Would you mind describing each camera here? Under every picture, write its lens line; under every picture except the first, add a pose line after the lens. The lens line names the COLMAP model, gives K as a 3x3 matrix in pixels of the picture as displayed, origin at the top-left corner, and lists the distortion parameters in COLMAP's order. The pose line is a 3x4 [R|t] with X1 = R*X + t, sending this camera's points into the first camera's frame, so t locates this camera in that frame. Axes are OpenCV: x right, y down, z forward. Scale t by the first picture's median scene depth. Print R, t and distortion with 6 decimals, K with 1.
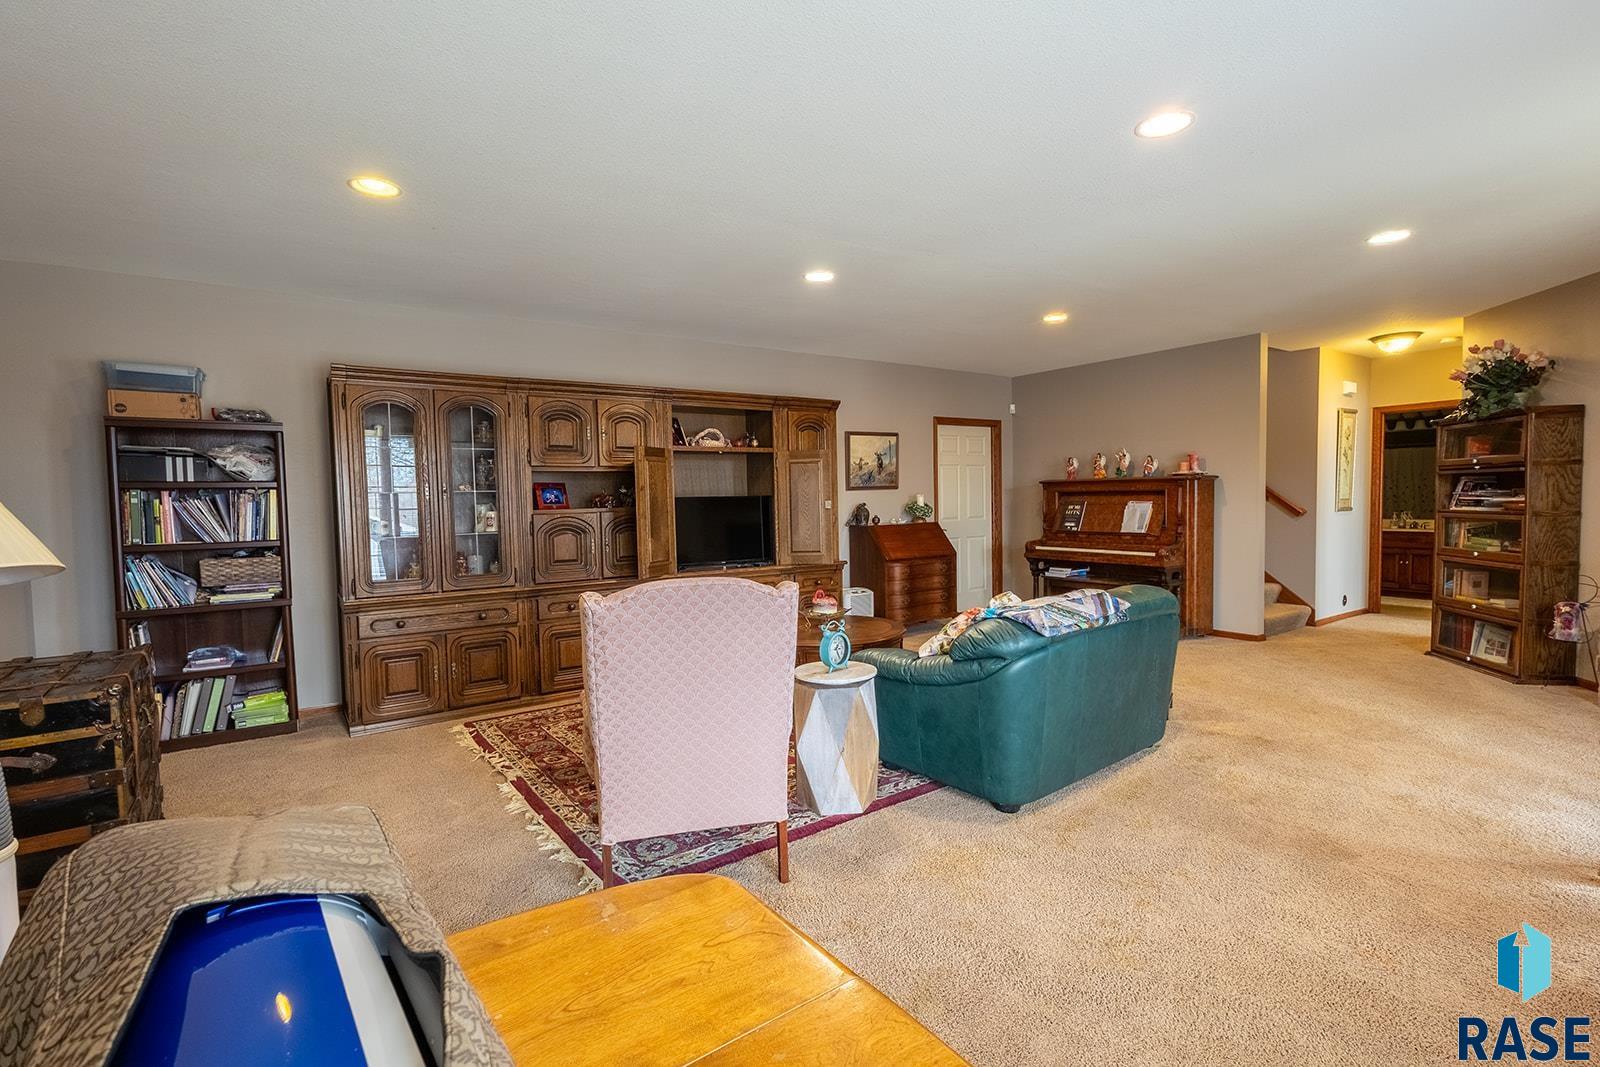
lens RADIAL K [[735.9, 0, 799.8], [0, 735.9, 528.0], [0, 0, 1]] dist [0.008353, -0.002903]
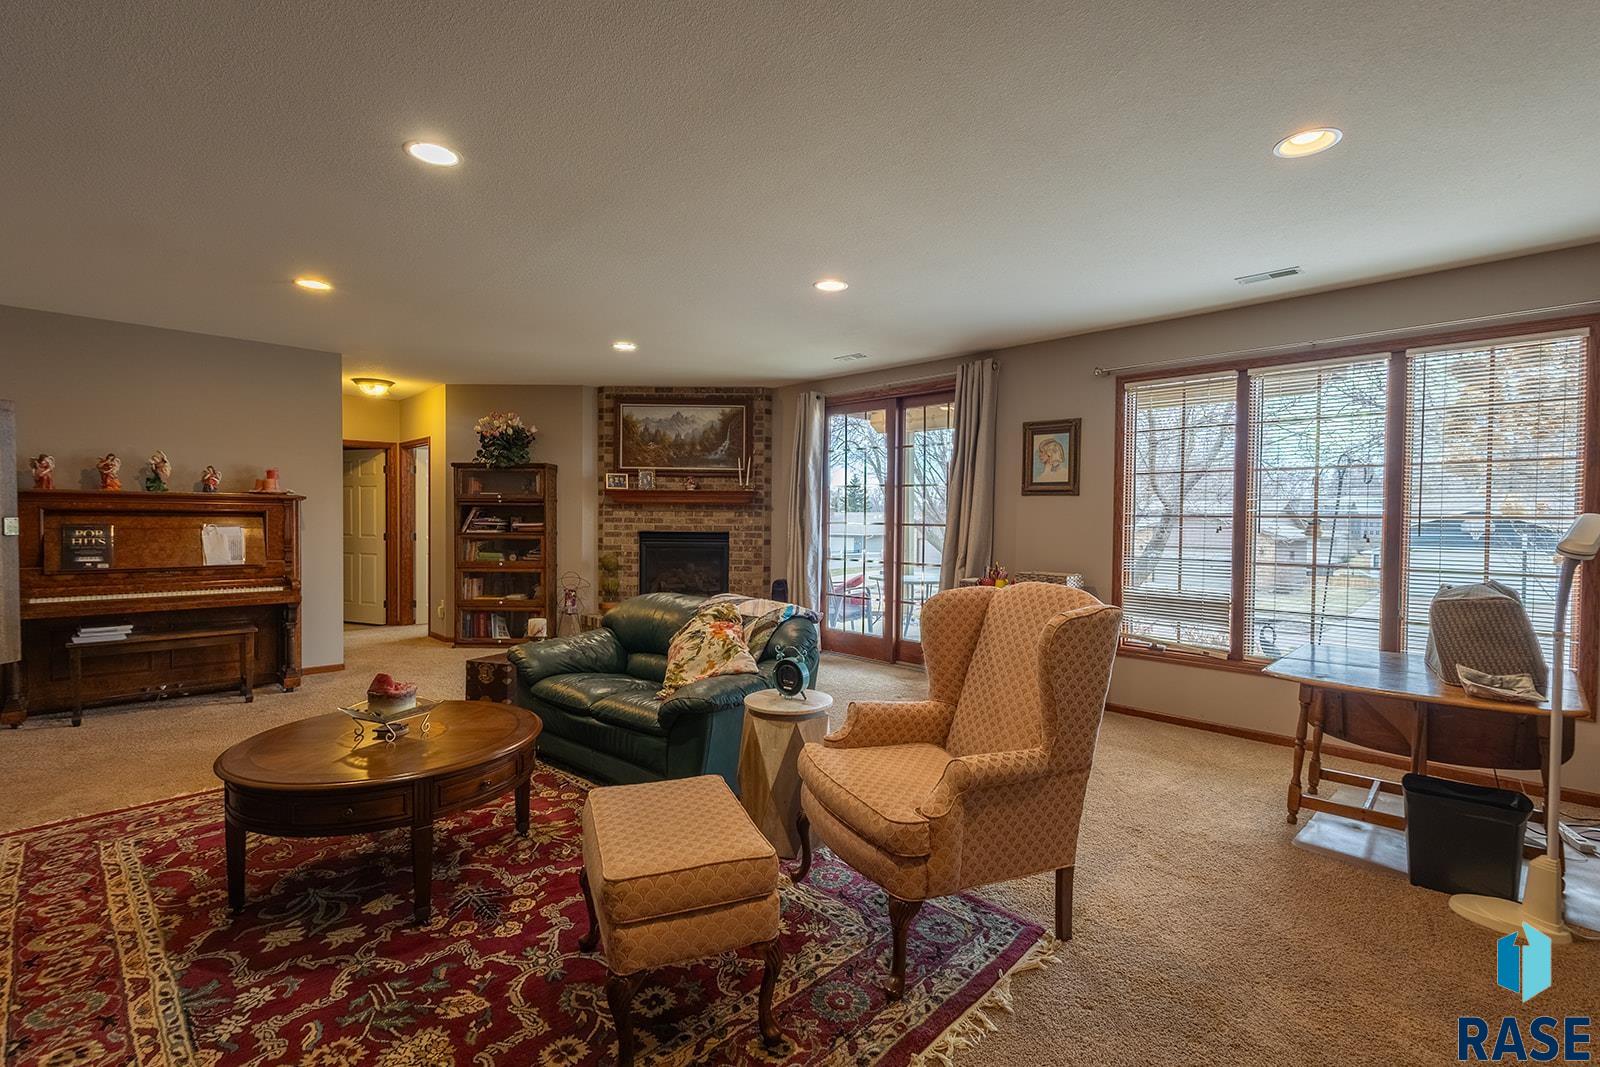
lens RADIAL K [[735.9, 0, 802.3], [0, 735.9, 539.1], [0, 0, 1]] dist [0.008353, -0.002903]
pose [[-0.172145, -0.011326, 0.985006, -0.383066], [0.040555, 0.999005, 0.018574, -0.009718], [-0.984236, 0.043144, -0.171515, 0.500701]]
